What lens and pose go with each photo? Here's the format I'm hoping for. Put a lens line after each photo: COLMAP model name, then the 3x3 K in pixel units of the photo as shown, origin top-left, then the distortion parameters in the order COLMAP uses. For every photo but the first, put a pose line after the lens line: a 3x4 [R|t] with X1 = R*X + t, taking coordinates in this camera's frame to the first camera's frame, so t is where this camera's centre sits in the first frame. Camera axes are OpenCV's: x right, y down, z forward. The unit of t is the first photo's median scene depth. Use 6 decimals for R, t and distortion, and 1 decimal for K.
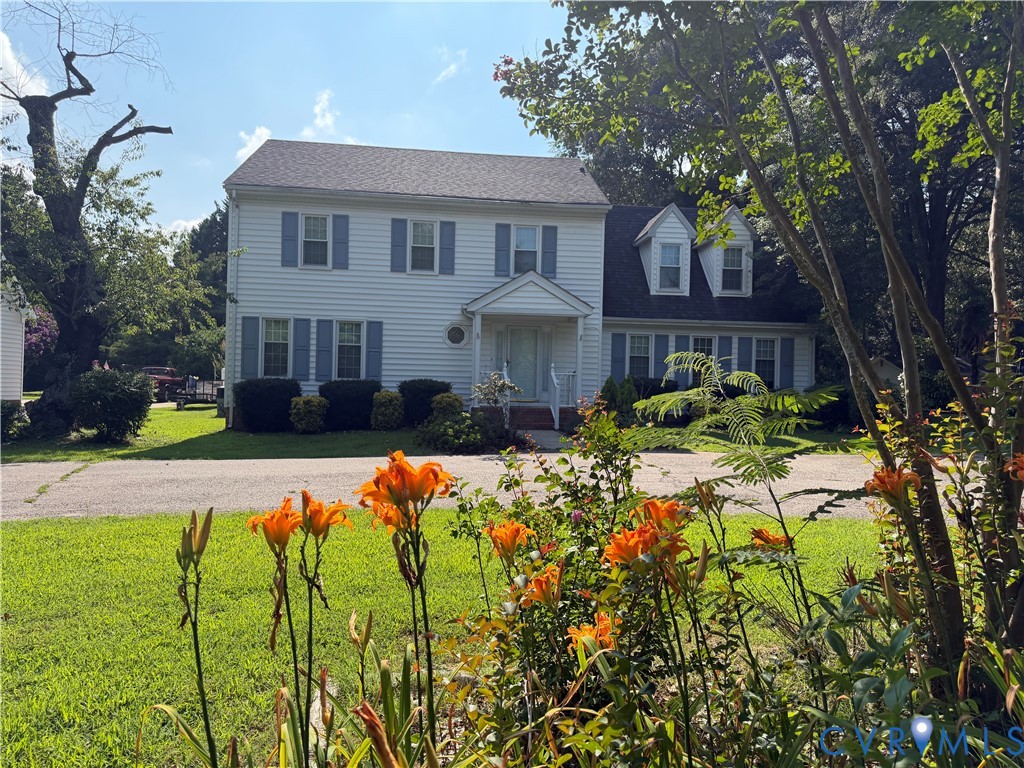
lens RADIAL K [[738.4, 0, 514.2], [0, 738.4, 379.5], [0, 0, 1]] dist [0.072519, -0.000118]
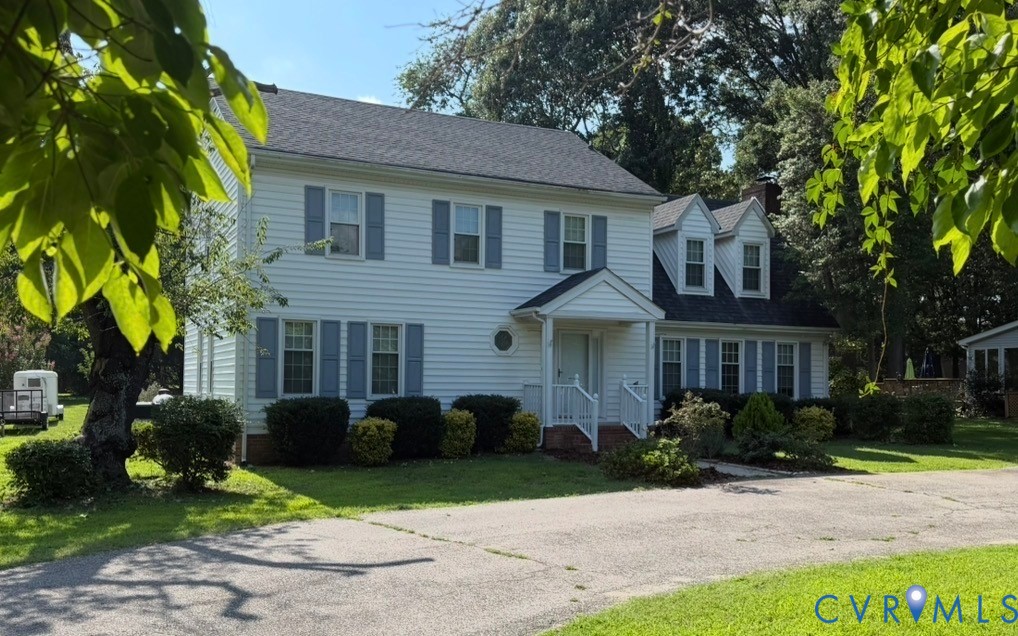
lens RADIAL K [[937.2, 0, 507.0], [0, 937.2, 325.6], [0, 0, 1]] dist [0.181564, 0.000000]
pose [[0.944422, 0.004989, 0.328698, -0.430822], [0.013848, 0.998394, -0.054941, -0.018411], [-0.328445, 0.056439, 0.942836, -0.007852]]
